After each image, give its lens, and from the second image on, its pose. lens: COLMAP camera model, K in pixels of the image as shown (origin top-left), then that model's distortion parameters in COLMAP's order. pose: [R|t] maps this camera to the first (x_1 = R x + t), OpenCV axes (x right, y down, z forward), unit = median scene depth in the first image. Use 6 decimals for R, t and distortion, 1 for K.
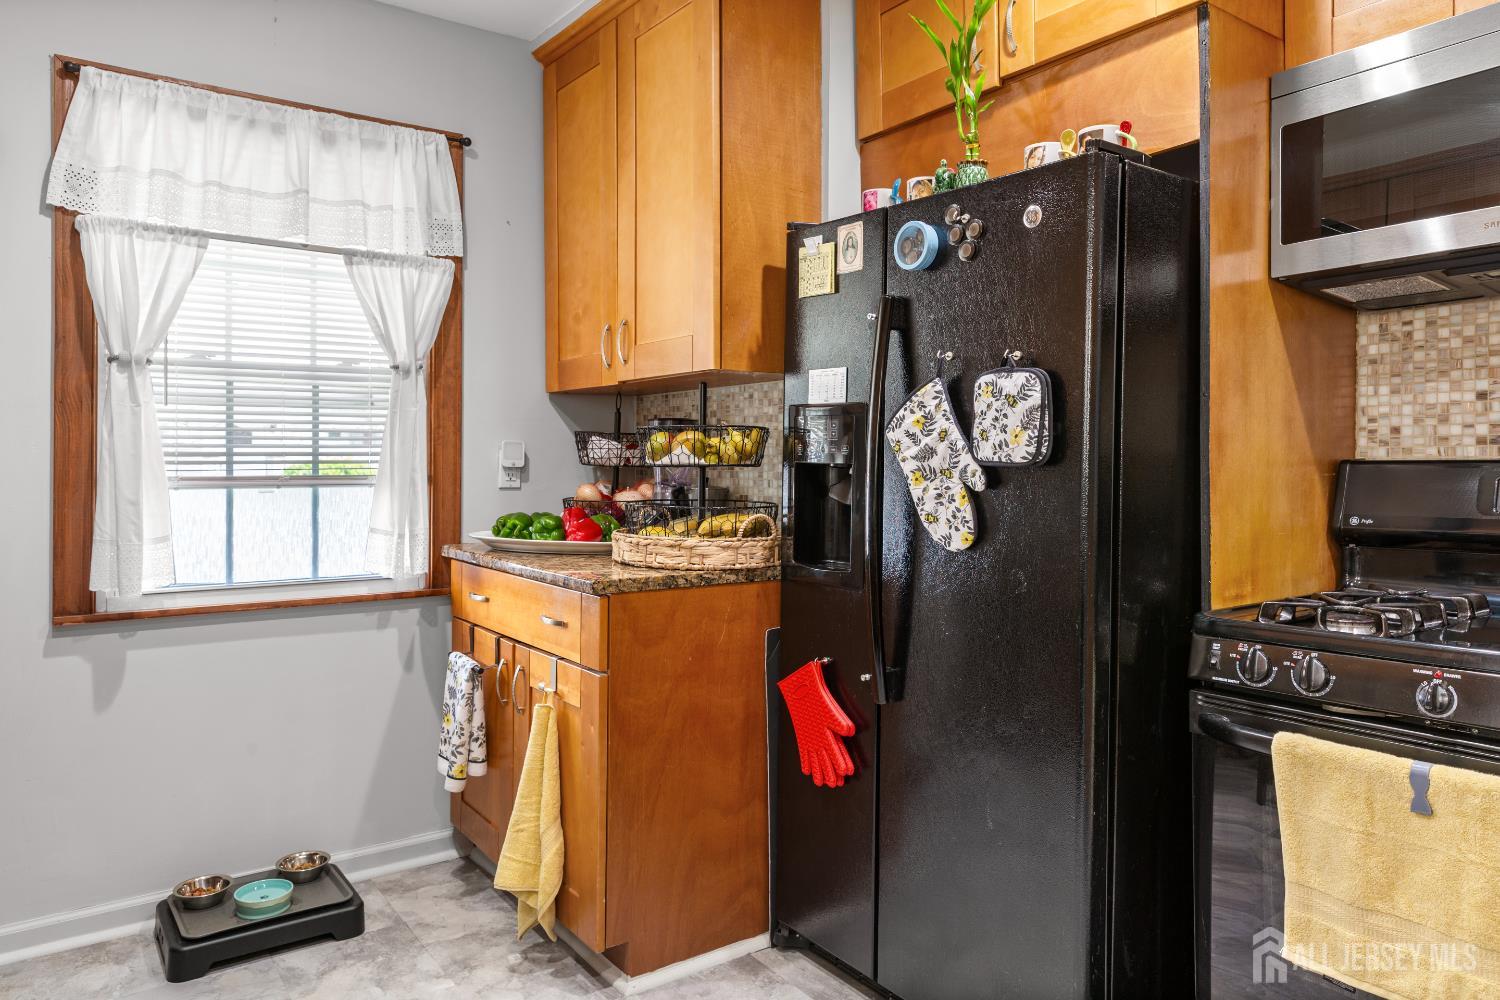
lens RADIAL K [[1010.8, 0, 763.5], [0, 1010.8, 449.2], [0, 0, 1]] dist [0.009892, -0.005723]
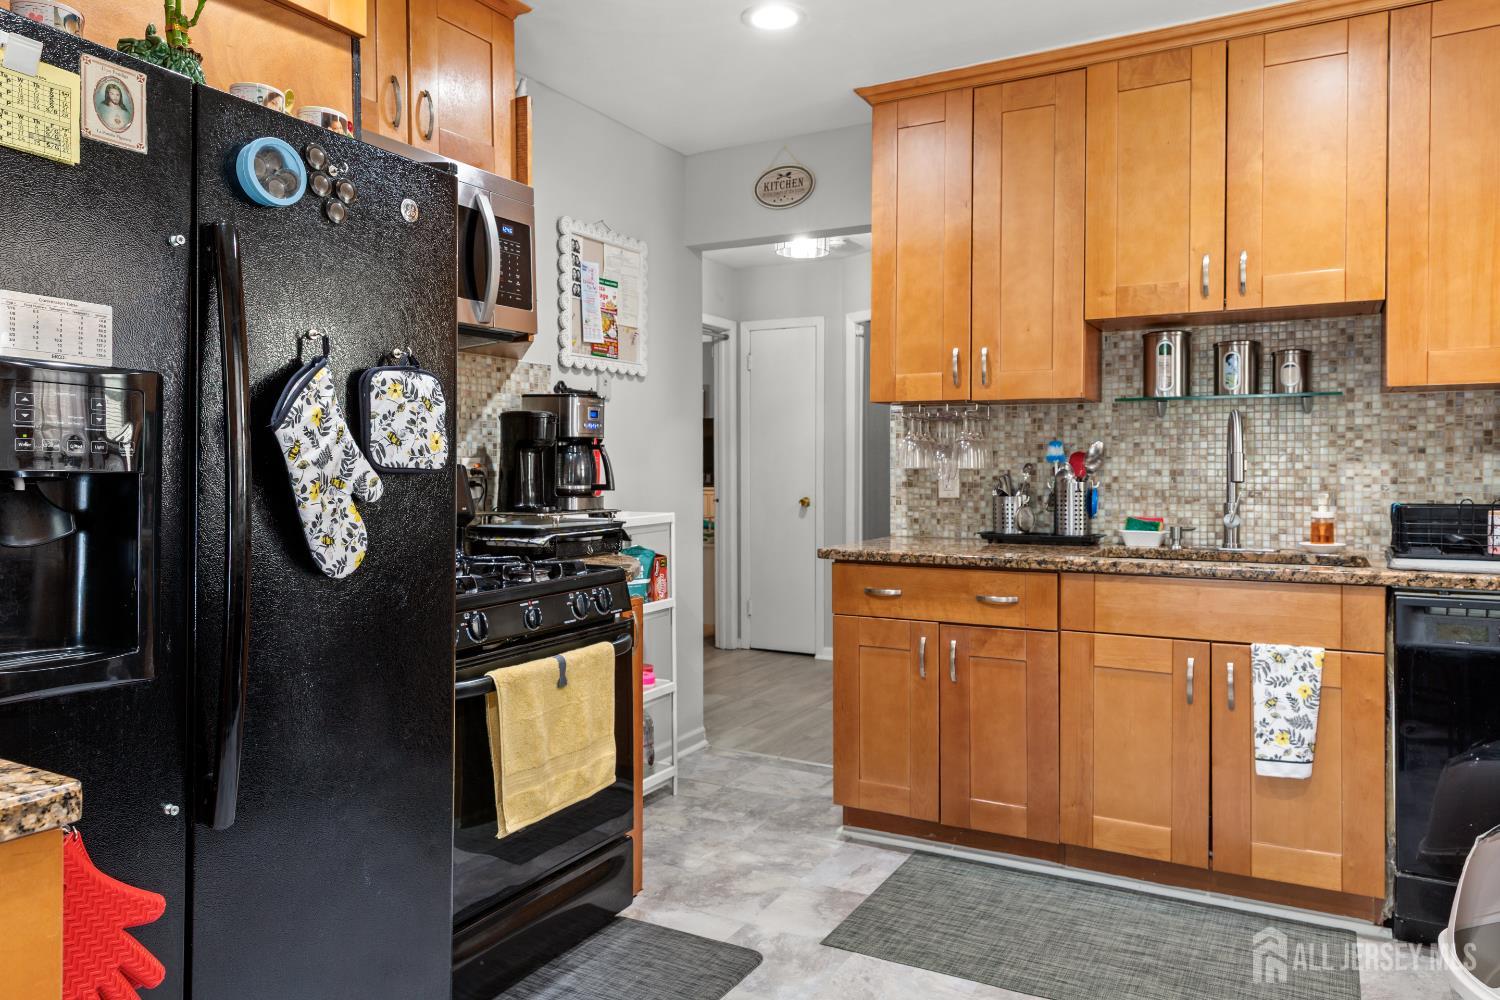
lens RADIAL K [[1010.8, 0, 749.9], [0, 1010.8, 488.4], [0, 0, 1]] dist [0.009892, -0.005723]
pose [[-0.420232, -0.015709, 0.907281, -0.683632], [-0.006261, 0.999877, 0.014412, 0.014291], [-0.907395, 0.000376, -0.420279, 1.029325]]
